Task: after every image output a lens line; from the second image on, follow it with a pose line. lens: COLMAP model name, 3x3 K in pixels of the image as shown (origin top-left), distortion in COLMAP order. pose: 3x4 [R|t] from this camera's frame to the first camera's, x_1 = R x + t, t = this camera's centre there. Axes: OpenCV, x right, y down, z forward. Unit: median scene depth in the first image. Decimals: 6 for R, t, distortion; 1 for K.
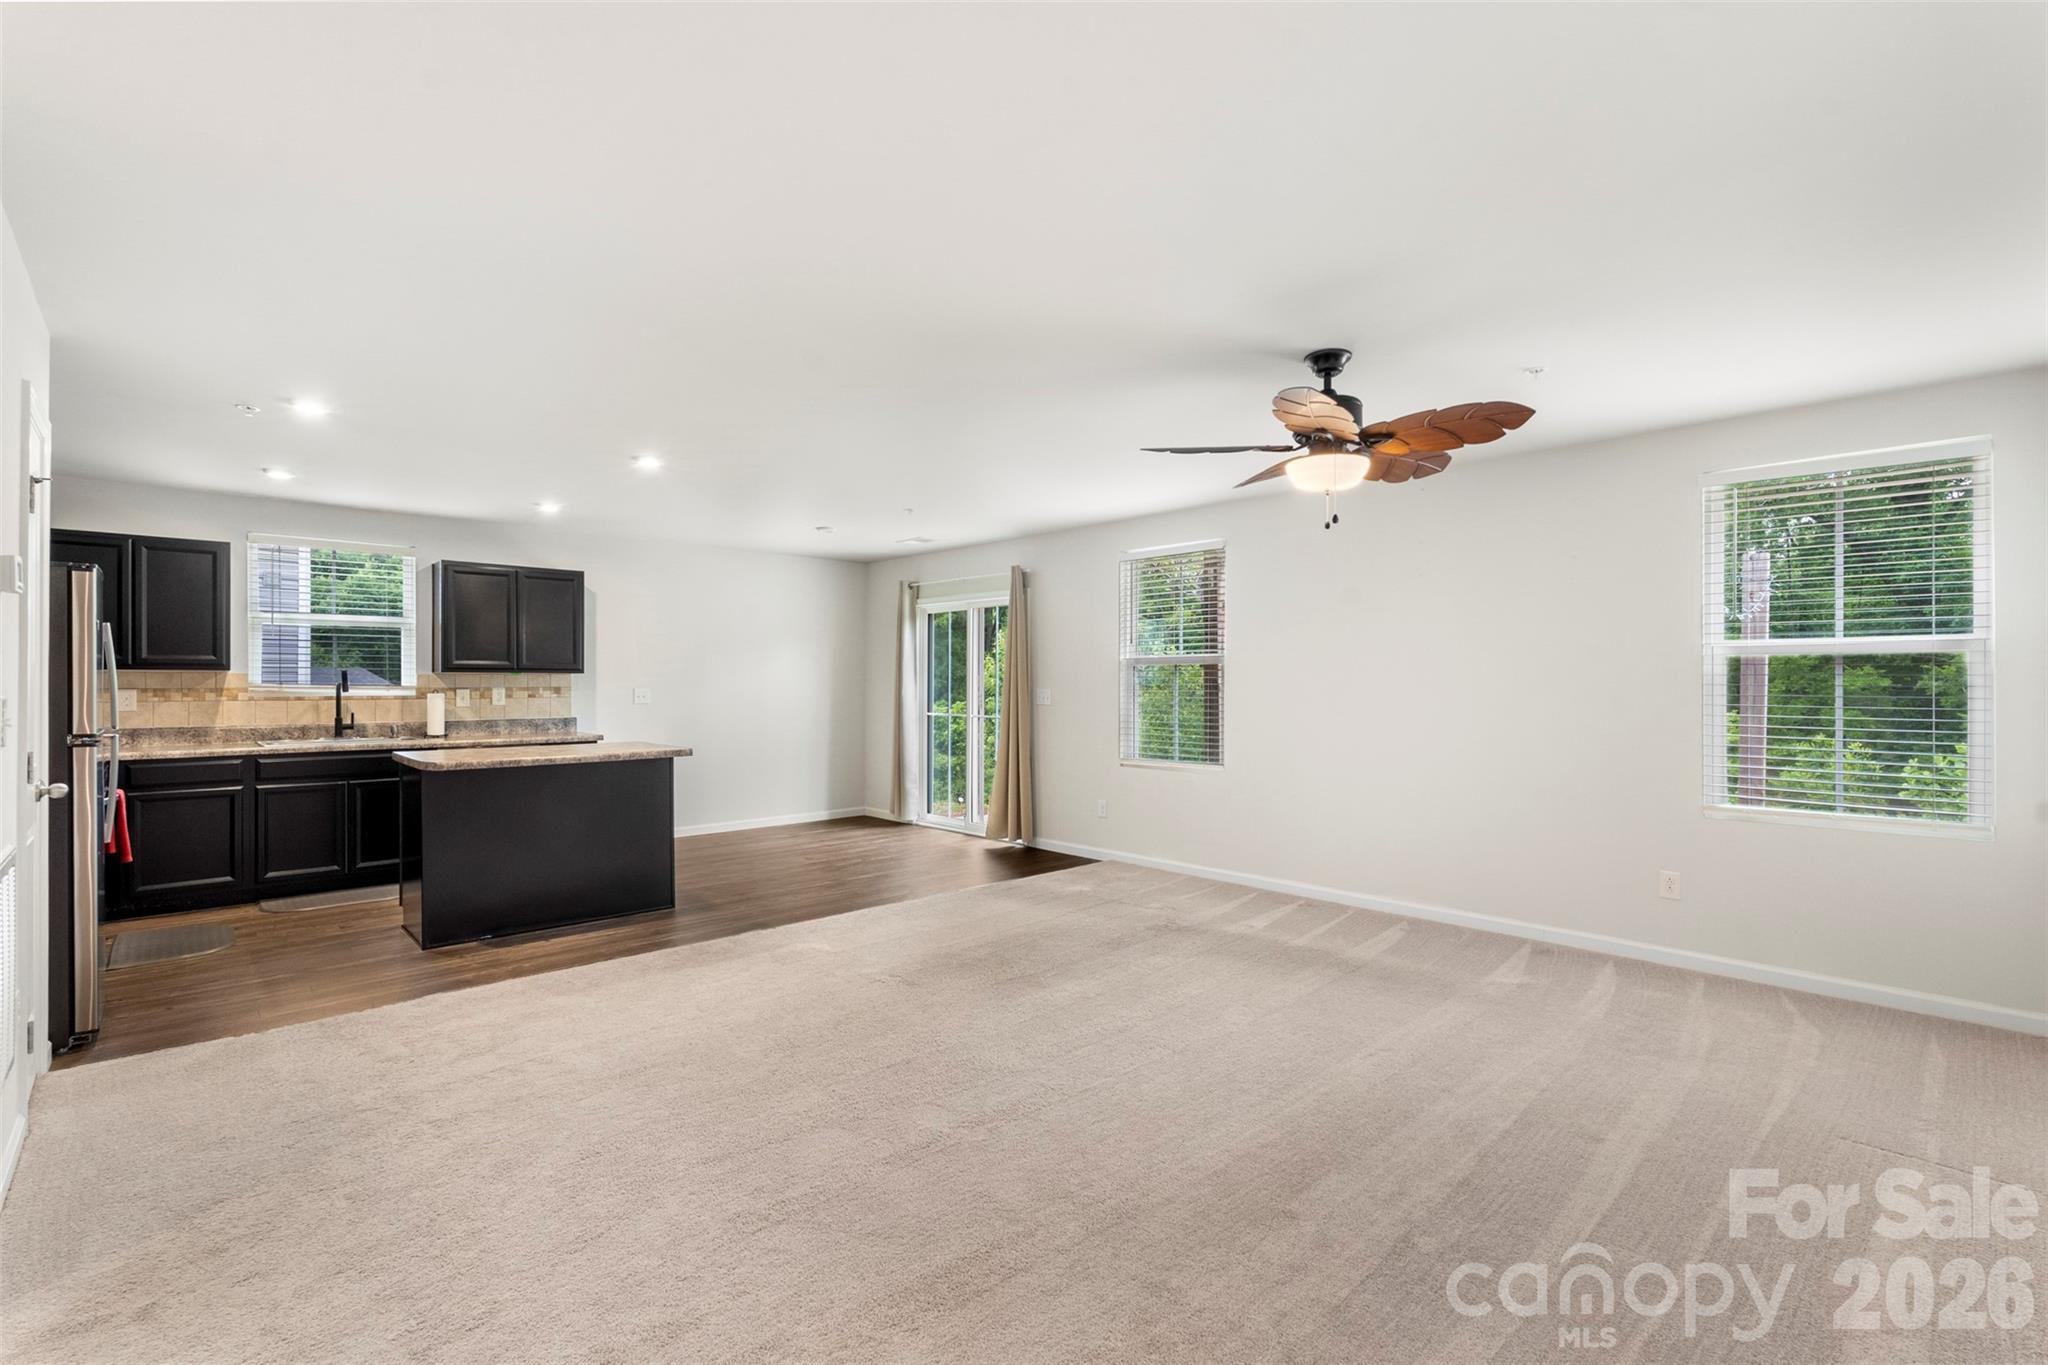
lens RADIAL K [[868.2, 0, 982.8], [0, 868.2, 682.8], [0, 0, 1]] dist [-0.003451, -0.000239]
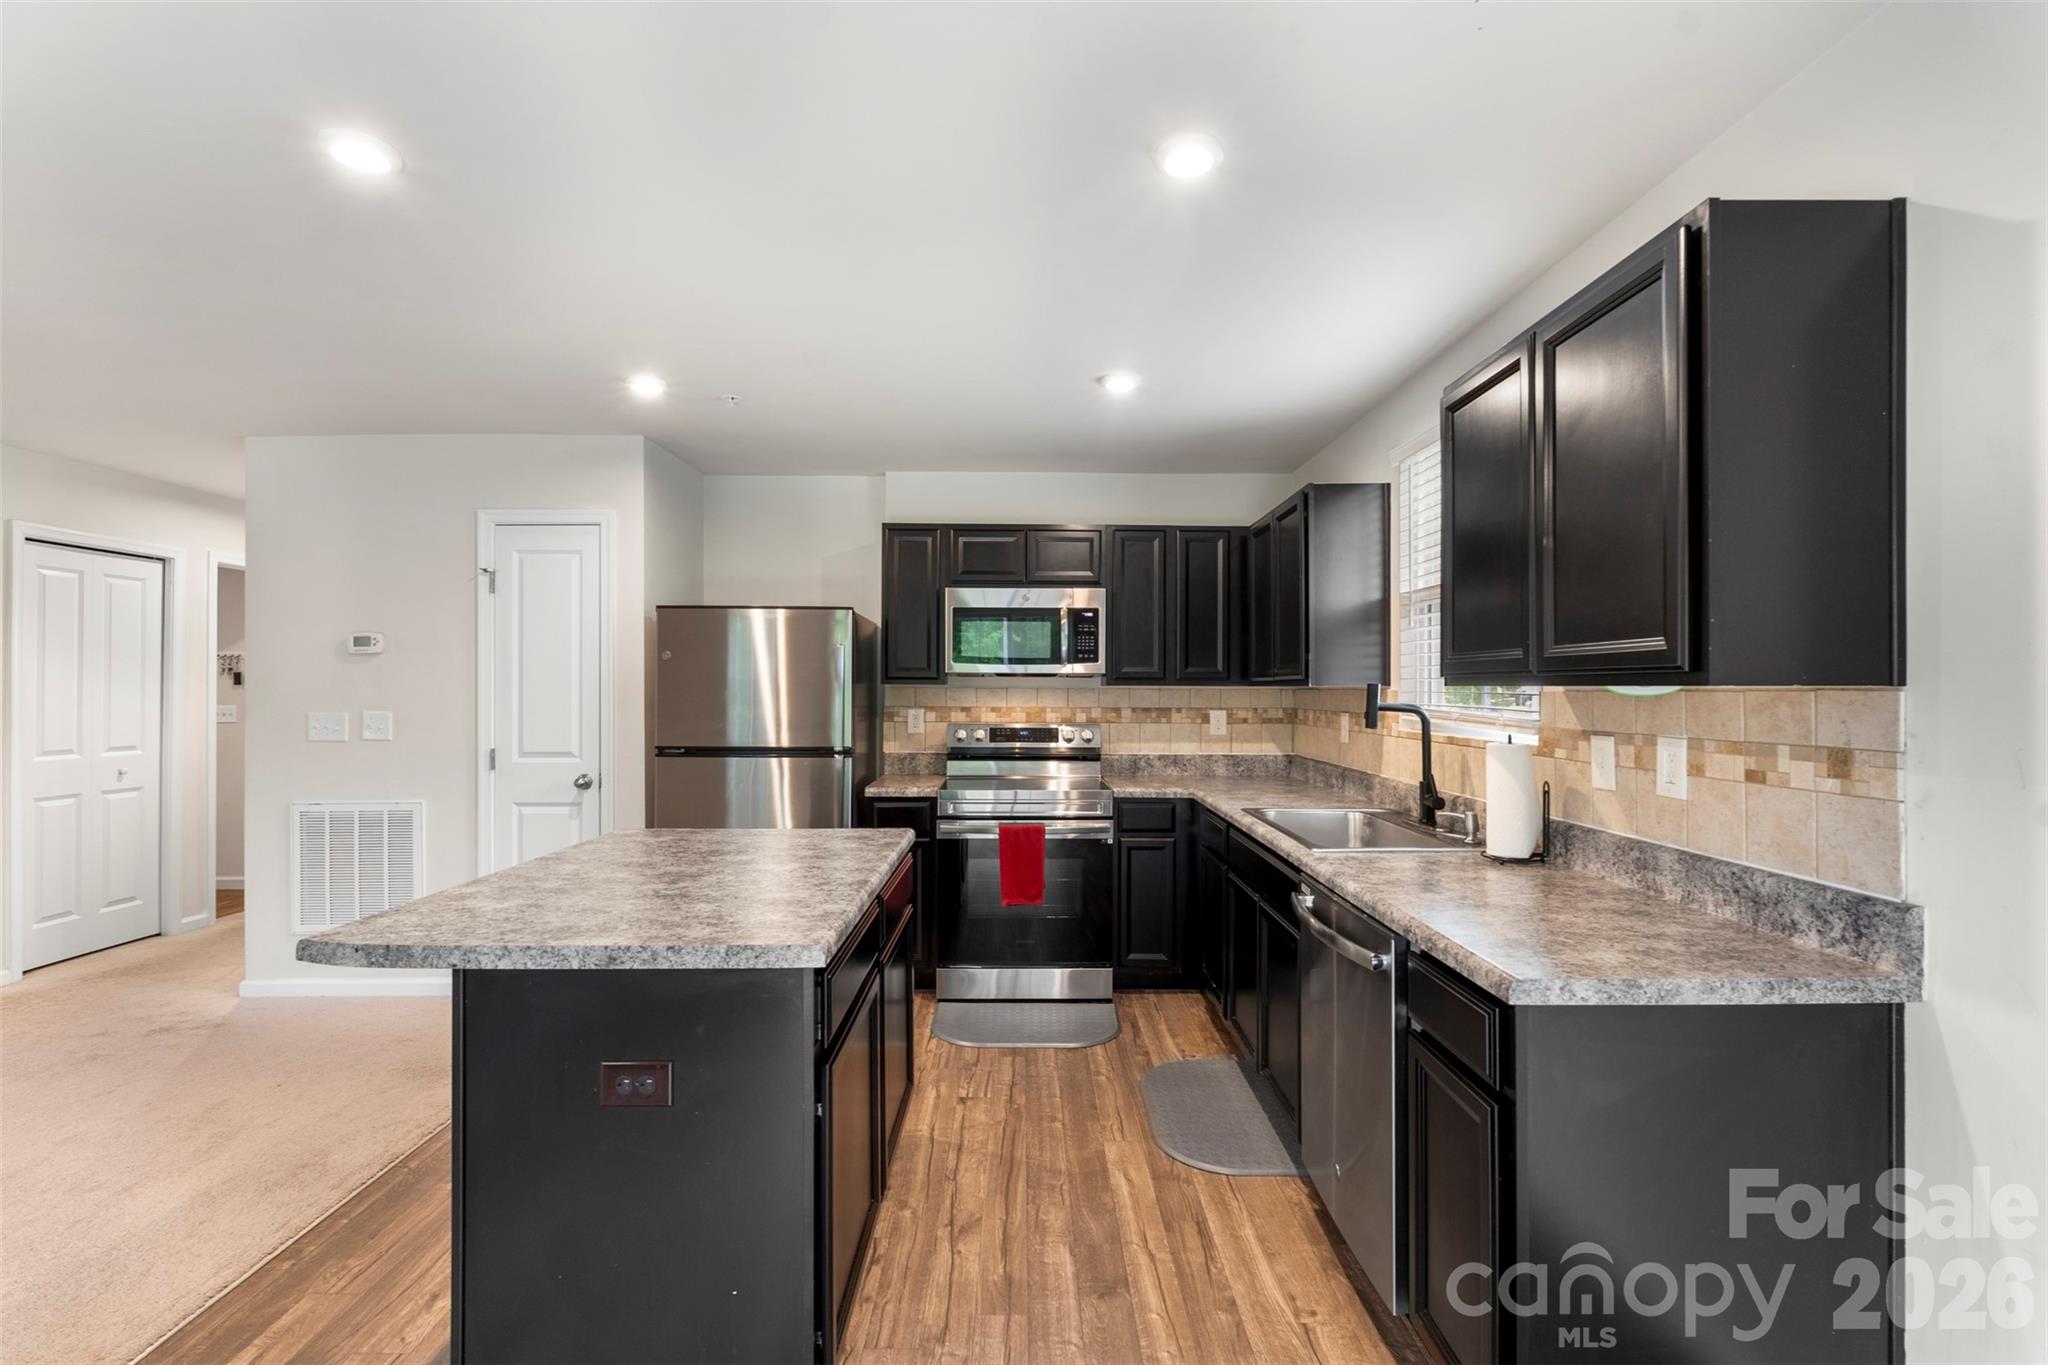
lens RADIAL K [[917.4, 0, 1028.5], [0, 917.4, 679.5], [0, 0, 1]] dist [-0.001477, 0.000209]
pose [[-0.666038, -0.008816, -0.745866, -0.217524], [-0.001684, 0.999945, -0.010315, -0.010674], [0.745916, -0.005614, -0.666016, 1.174839]]
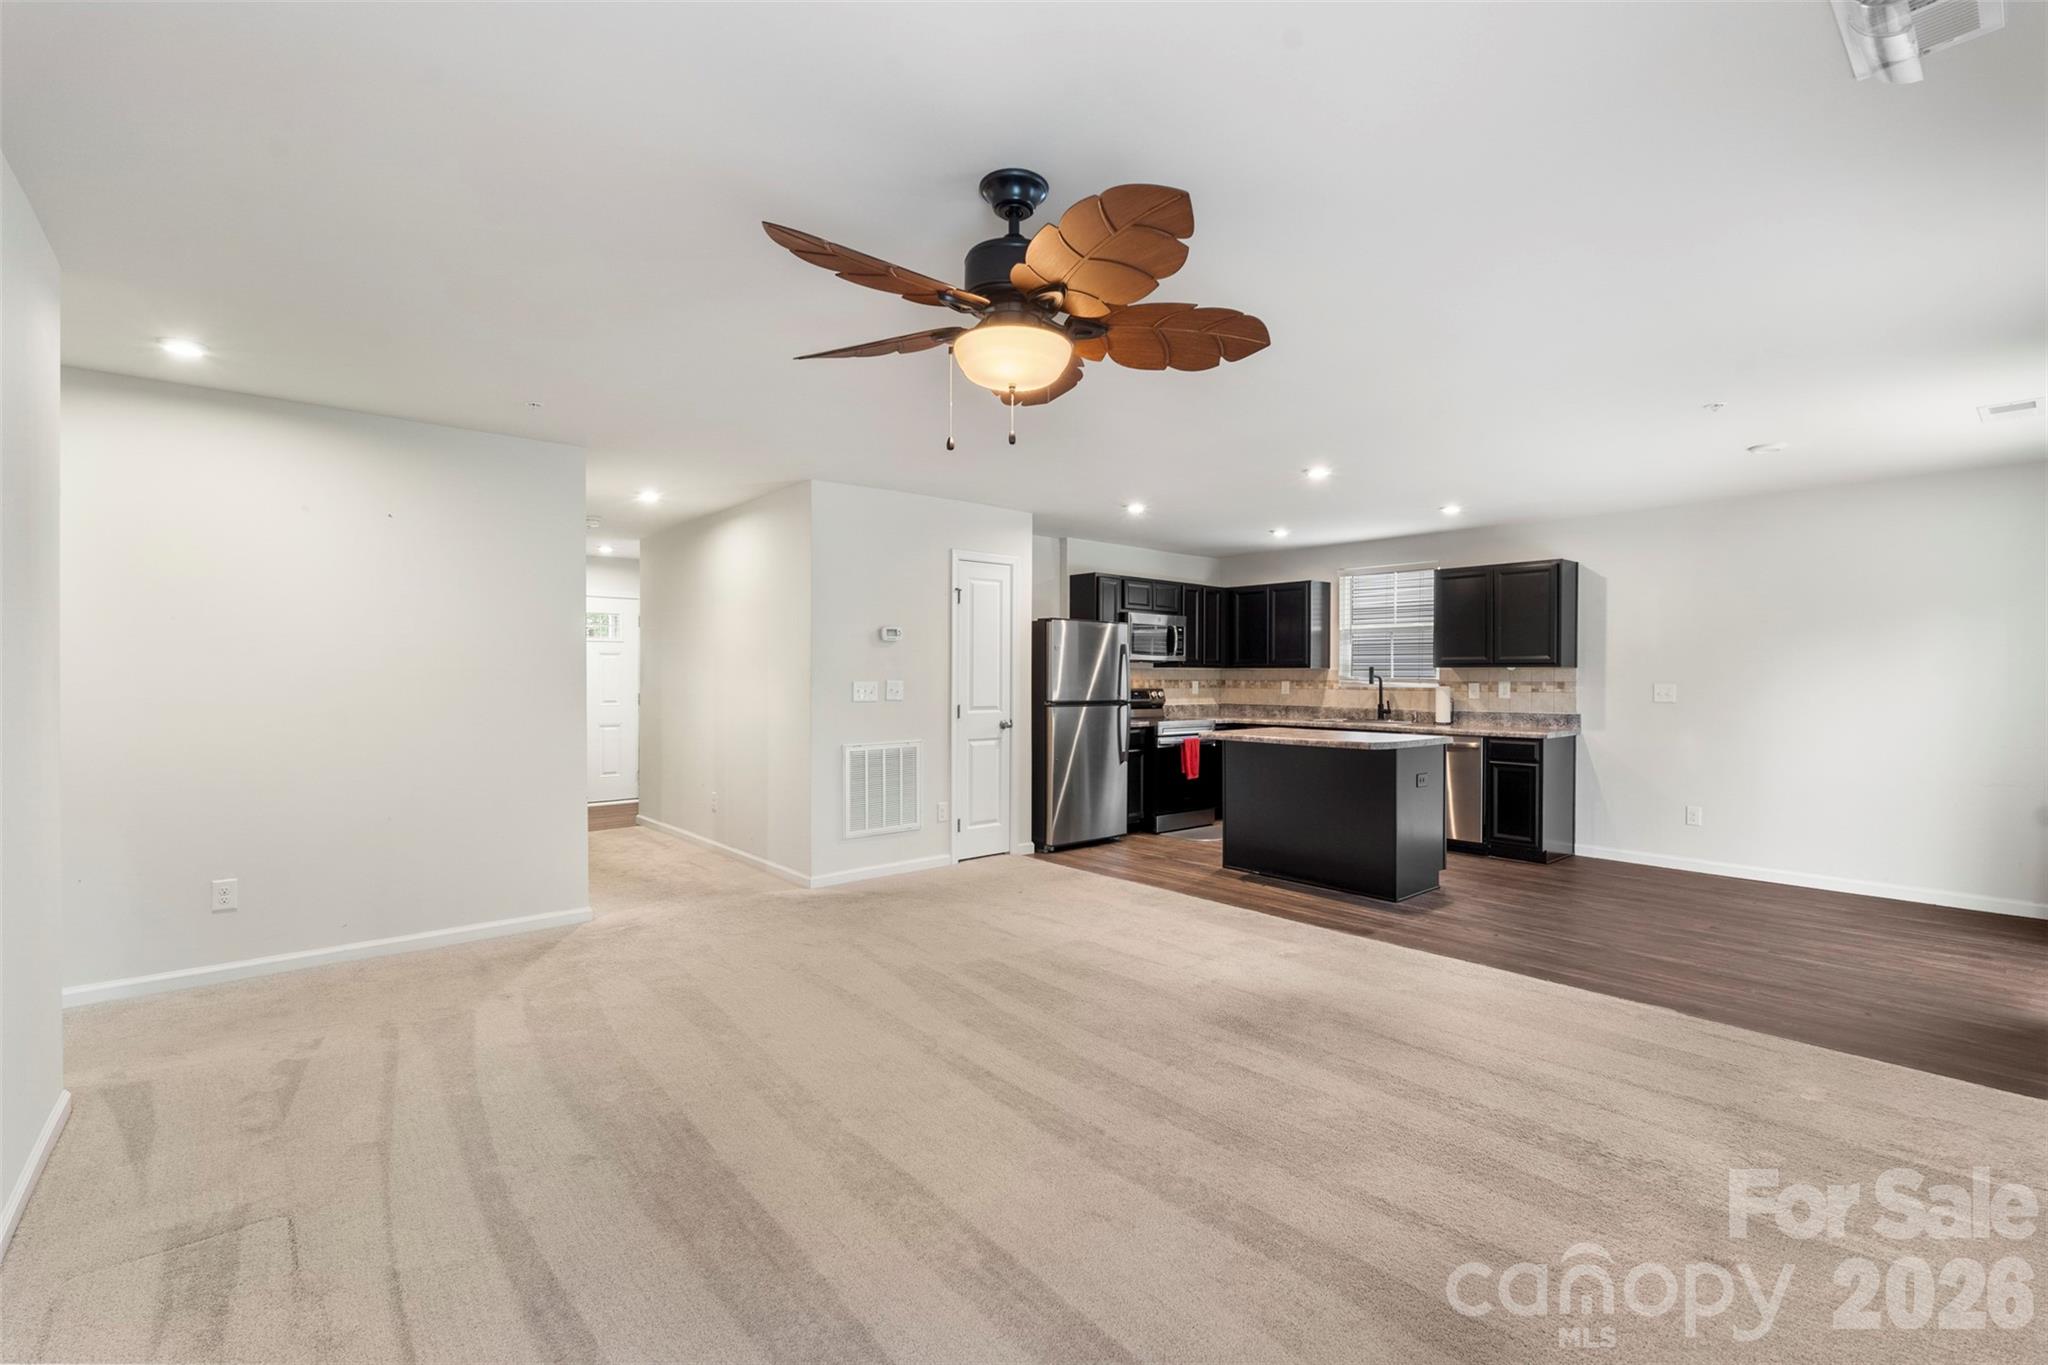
lens RADIAL K [[904.5, 0, 1068.2], [0, 904.5, 676.5], [0, 0, 1]] dist [0.001380, 0.000066]
pose [[-0.003209, -0.000776, -0.999995, 0.582277], [-0.003423, 0.999994, -0.000765, 0.002544], [0.999989, 0.003421, -0.003212, 0.547441]]
